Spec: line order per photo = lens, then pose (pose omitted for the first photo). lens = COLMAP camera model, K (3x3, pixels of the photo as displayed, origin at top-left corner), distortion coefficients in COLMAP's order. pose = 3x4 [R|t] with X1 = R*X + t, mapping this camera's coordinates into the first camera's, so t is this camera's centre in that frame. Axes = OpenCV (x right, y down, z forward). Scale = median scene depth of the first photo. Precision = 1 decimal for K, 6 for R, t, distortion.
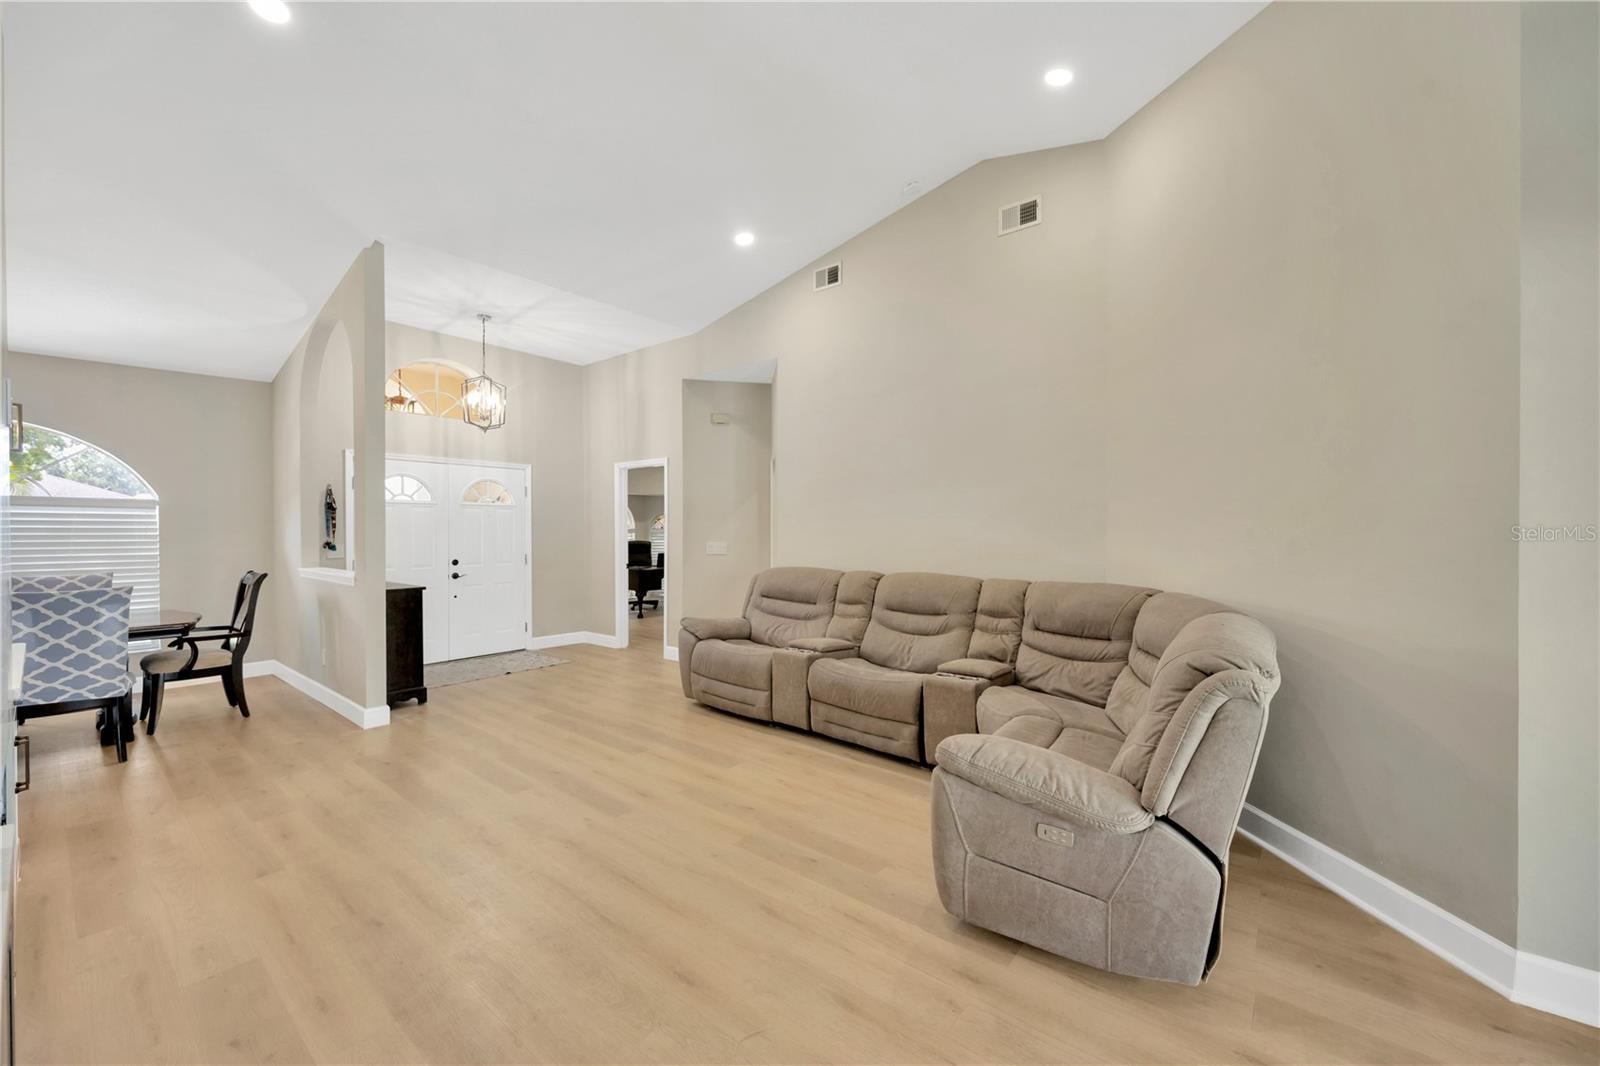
lens RADIAL K [[638.0, 0, 800.0], [0, 638.0, 533.0], [0, 0, 1]] dist [-0.002312, -0.000150]
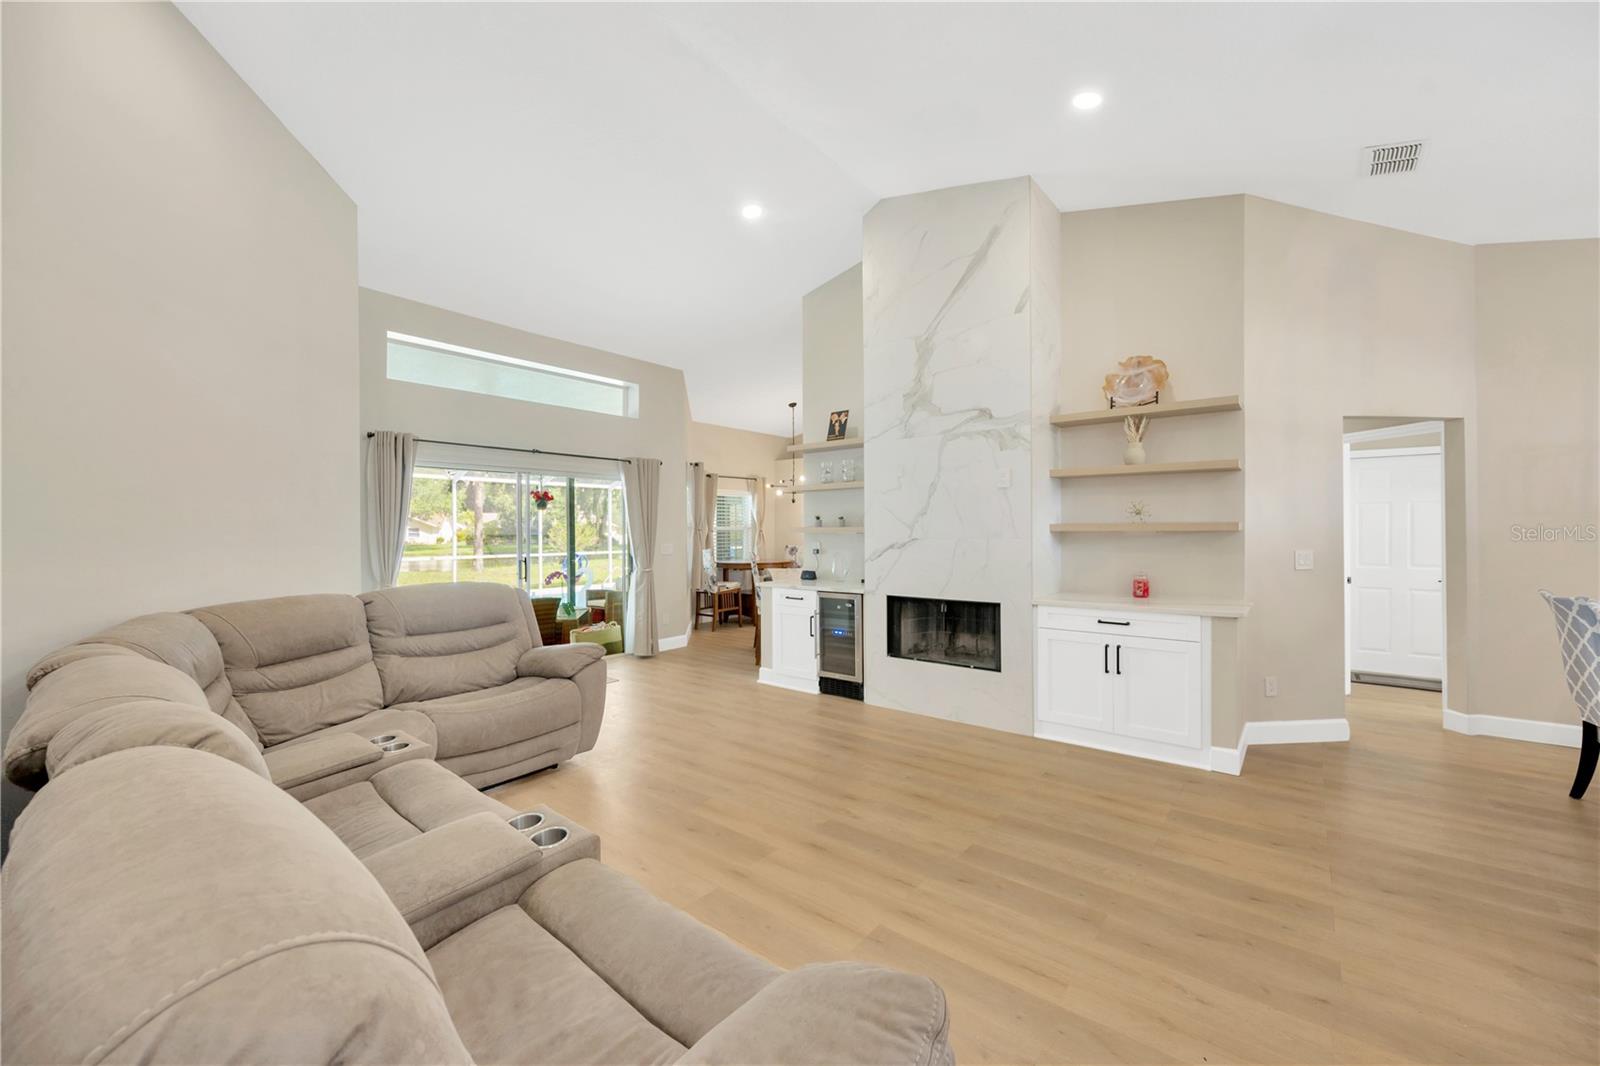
lens RADIAL K [[625.0, 0, 804.0], [0, 625.0, 533.3], [0, 0, 1]] dist [-0.000028, -0.000313]
pose [[-0.999758, 0.006158, -0.021134, -0.171854], [0.005870, 0.999890, 0.013651, -0.010871], [0.021216, 0.013524, -0.999683, 1.461589]]
